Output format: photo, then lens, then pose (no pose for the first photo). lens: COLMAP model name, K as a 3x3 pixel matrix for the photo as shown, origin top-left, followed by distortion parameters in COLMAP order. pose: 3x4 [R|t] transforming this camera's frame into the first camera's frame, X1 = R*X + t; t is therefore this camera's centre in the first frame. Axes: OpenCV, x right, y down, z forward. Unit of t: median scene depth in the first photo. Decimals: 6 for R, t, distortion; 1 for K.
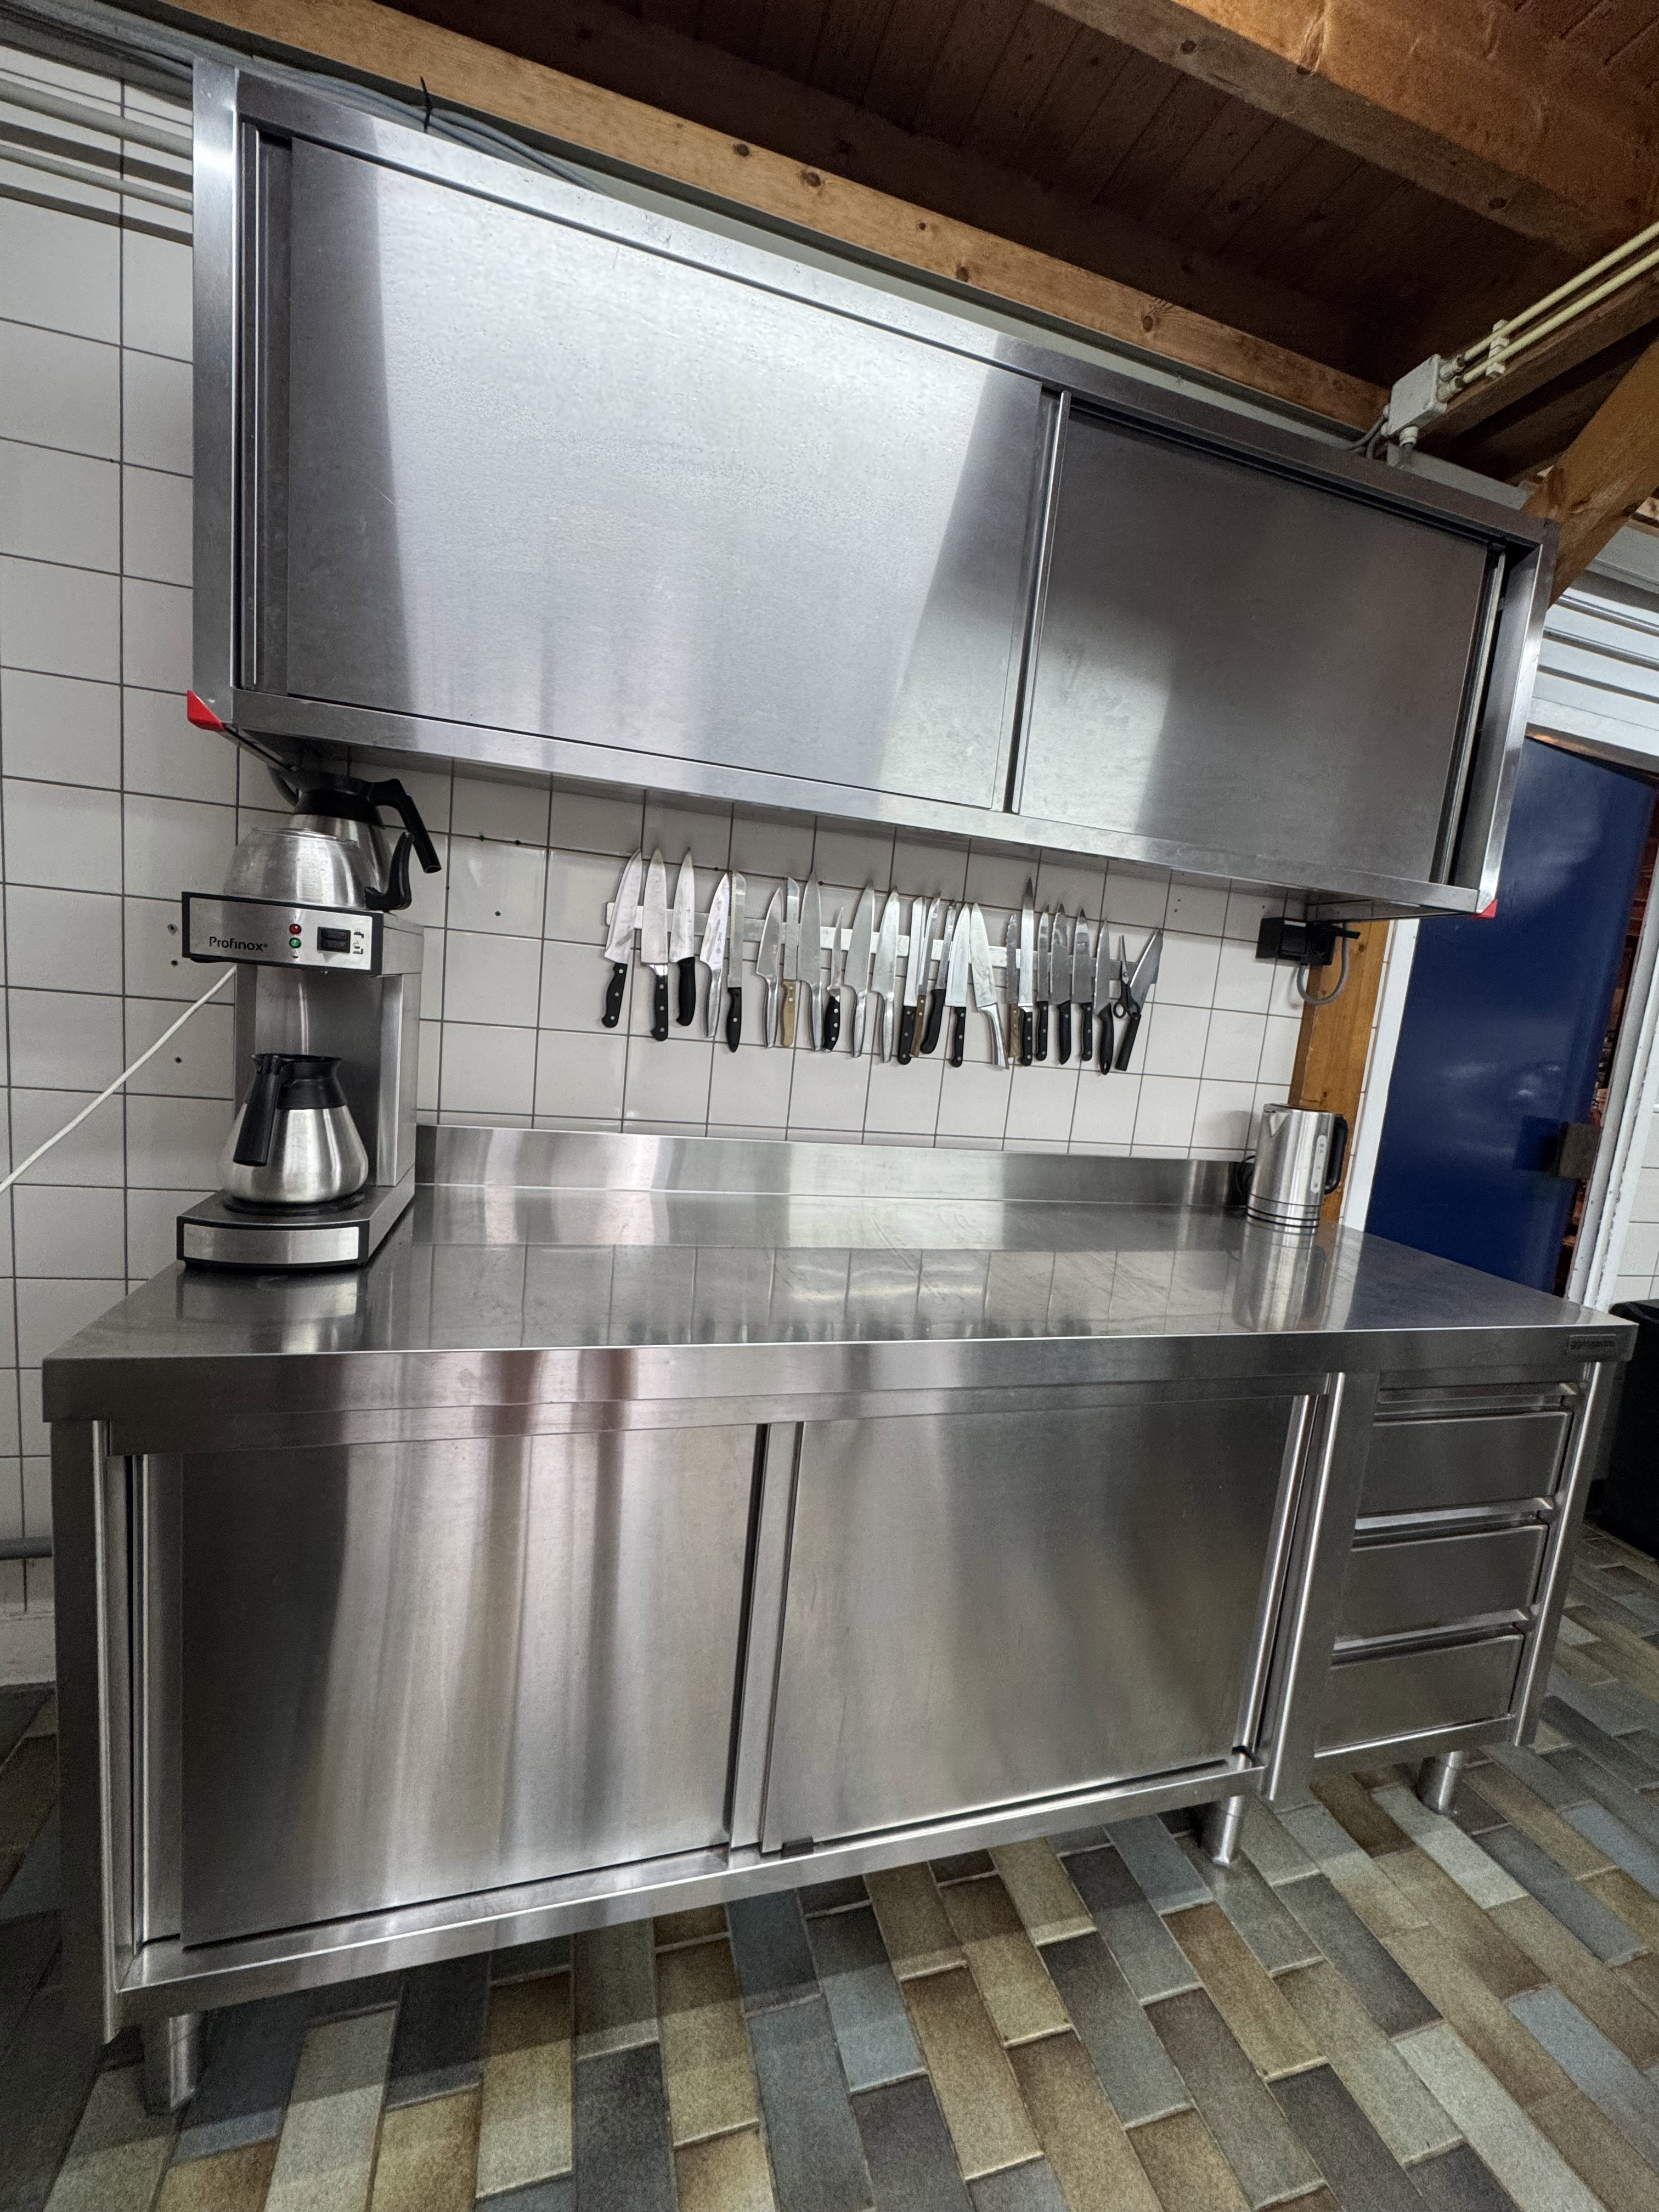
lens RADIAL K [[875.7, 0, 829.5], [0, 875.7, 1106.0], [0, 0, 1]] dist [0.001524, -0.002877]
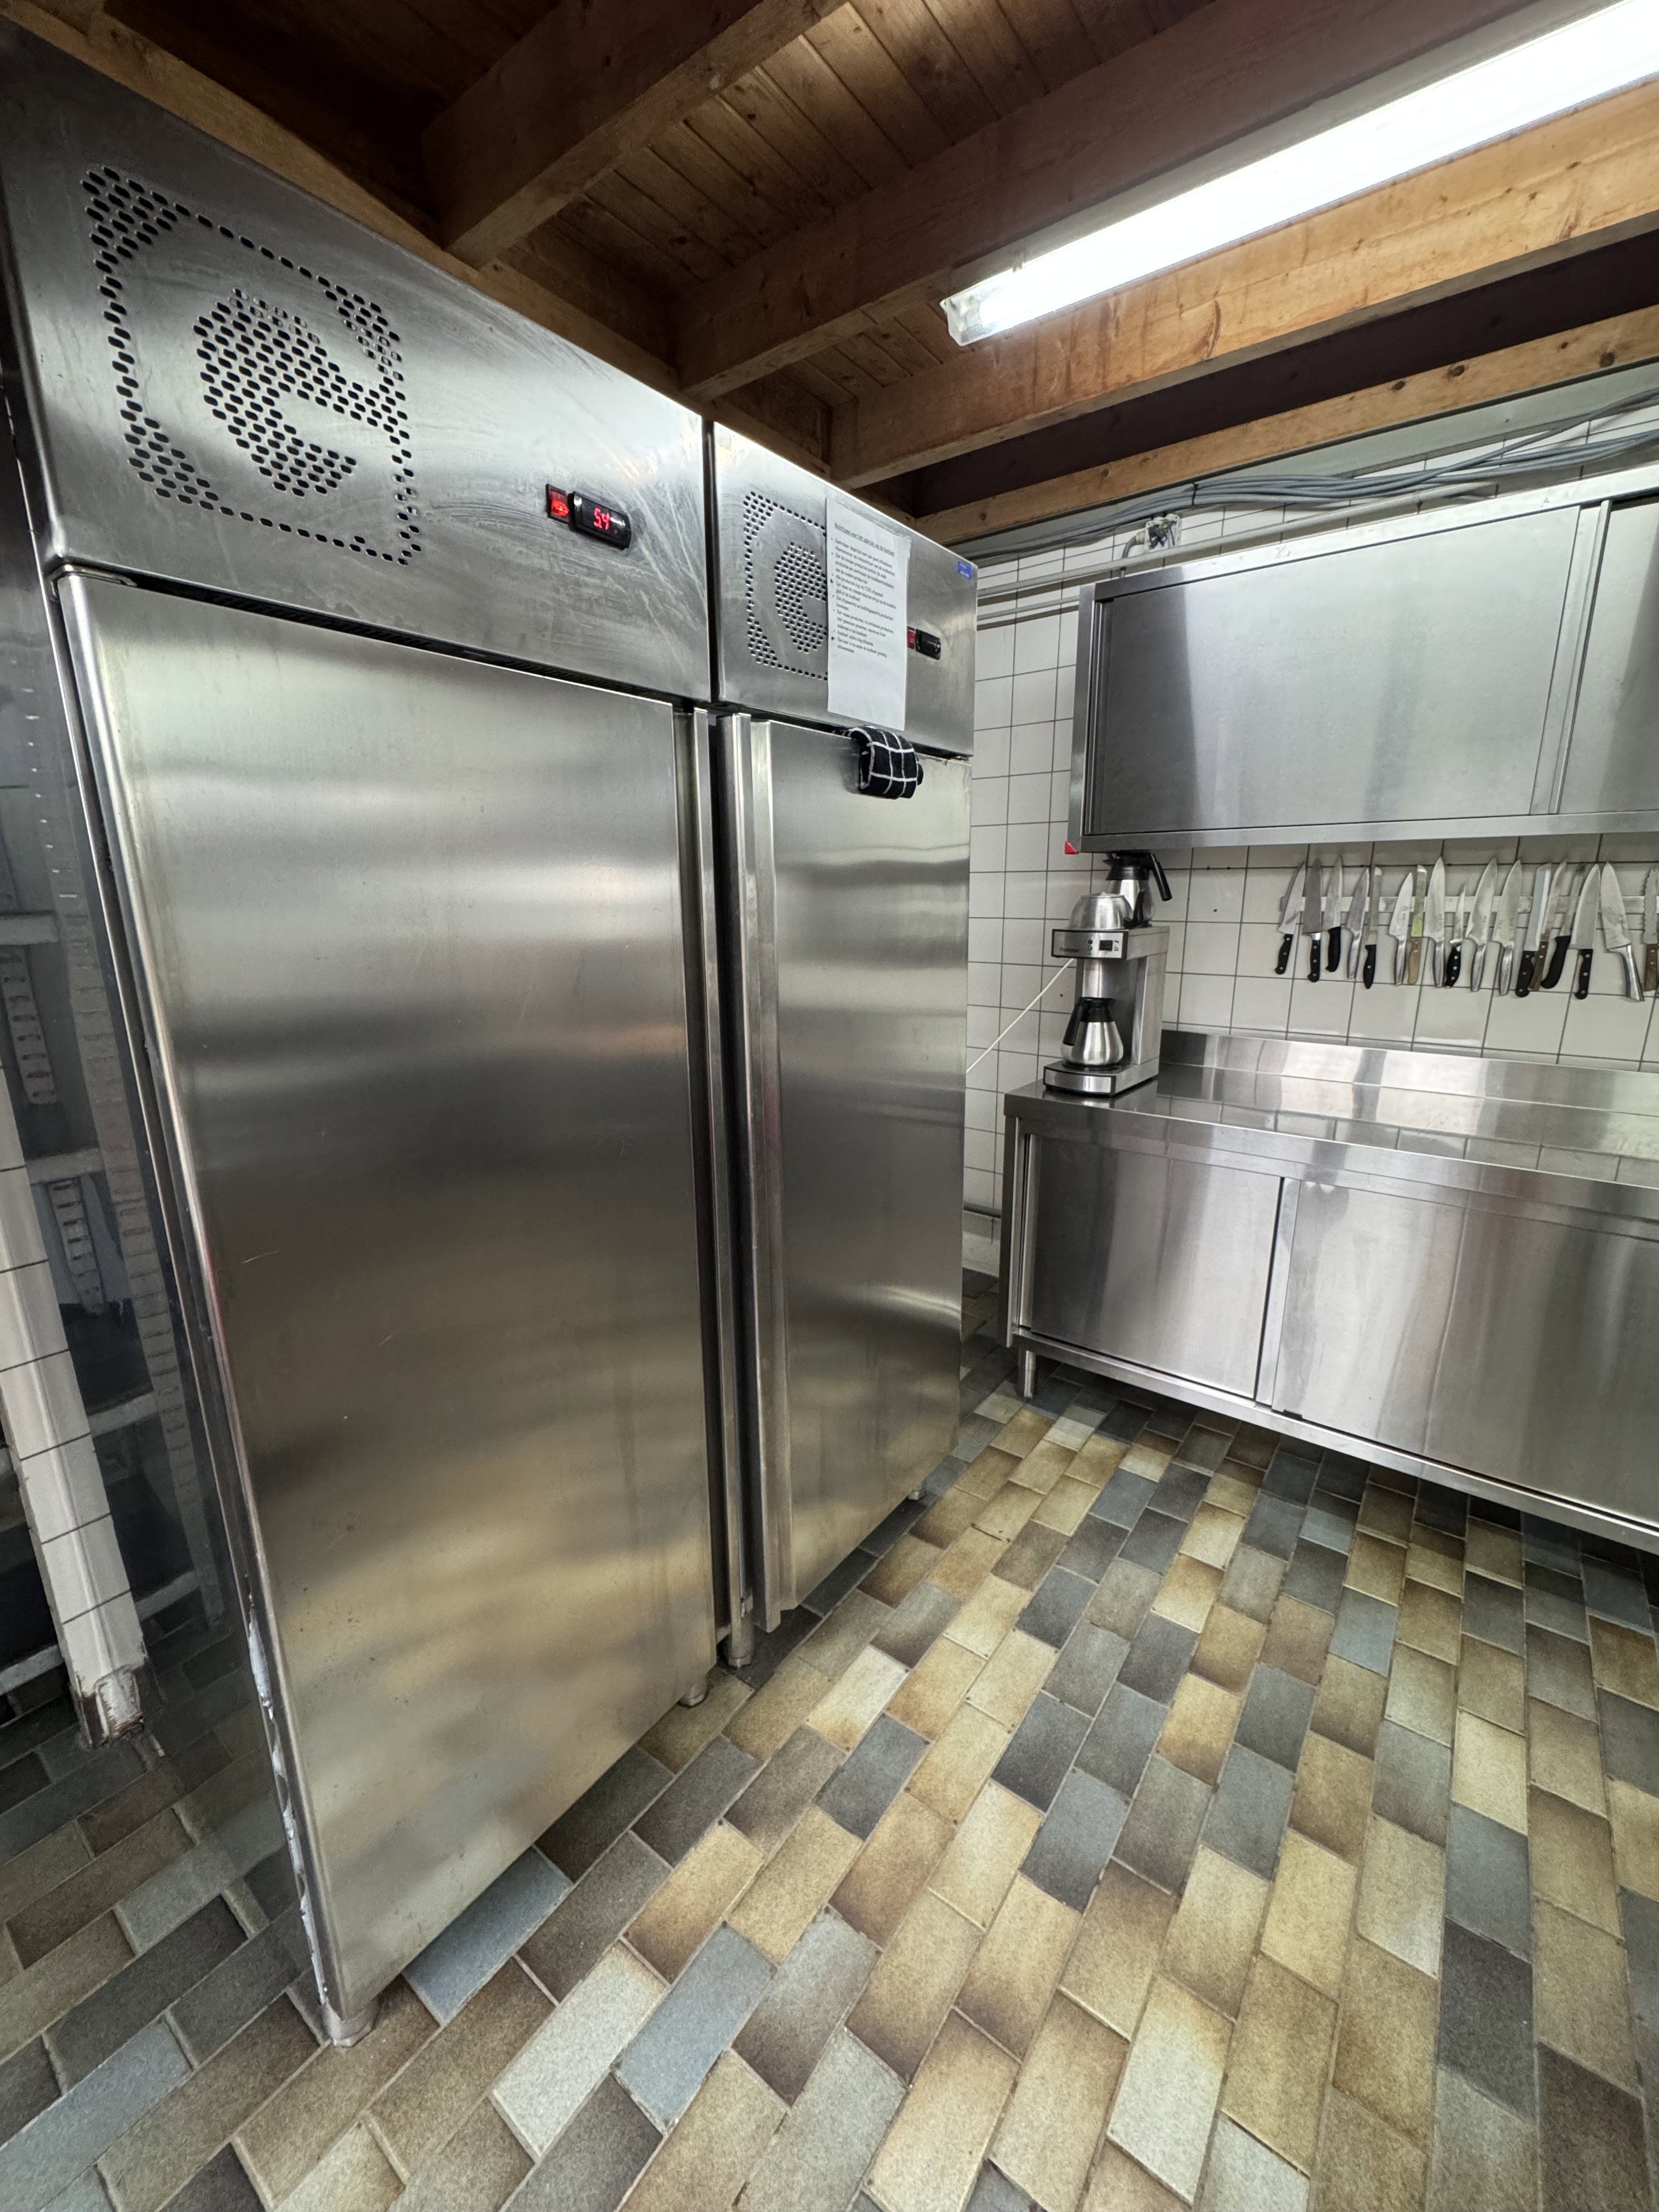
lens RADIAL K [[875.7, 0, 829.5], [0, 875.7, 1106.0], [0, 0, 1]] dist [0.001524, -0.002877]
pose [[0.593317, 0.096613, -0.799150, 0.602811], [-0.037968, 0.995025, 0.092104, 0.036487], [0.804073, -0.024305, 0.594034, -0.668517]]
